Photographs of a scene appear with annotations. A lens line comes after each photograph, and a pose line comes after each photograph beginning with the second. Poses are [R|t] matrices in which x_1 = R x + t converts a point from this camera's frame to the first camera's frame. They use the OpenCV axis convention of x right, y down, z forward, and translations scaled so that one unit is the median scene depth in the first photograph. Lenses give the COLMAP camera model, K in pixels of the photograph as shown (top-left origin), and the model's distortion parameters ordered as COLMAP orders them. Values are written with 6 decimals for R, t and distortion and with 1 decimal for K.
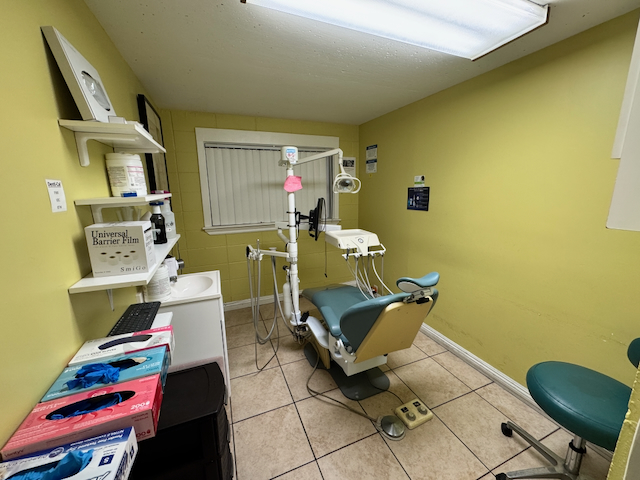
lens RADIAL K [[255.6, 0, 320.0], [0, 255.6, 240.0], [0, 0, 1]] dist [-0.000242, 0.000069]
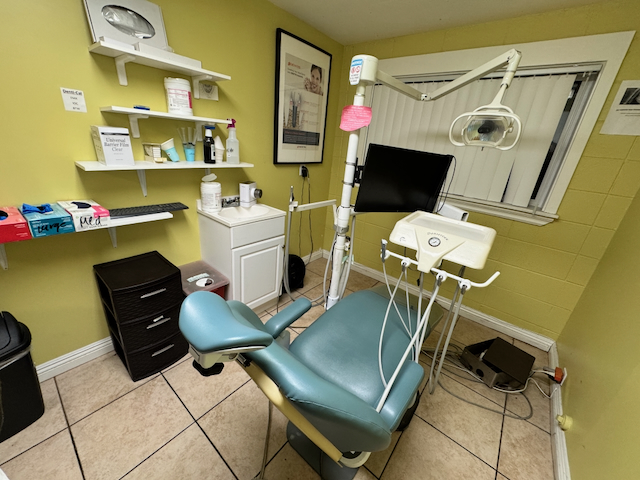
lens RADIAL K [[255.6, 0, 320.0], [0, 255.6, 240.0], [0, 0, 1]] dist [-0.000242, 0.000069]
pose [[0.468752, 0.371250, -0.801527, 0.628731], [-0.269165, 0.924271, 0.270689, -0.105671], [0.841322, 0.088857, 0.533182, 0.752449]]
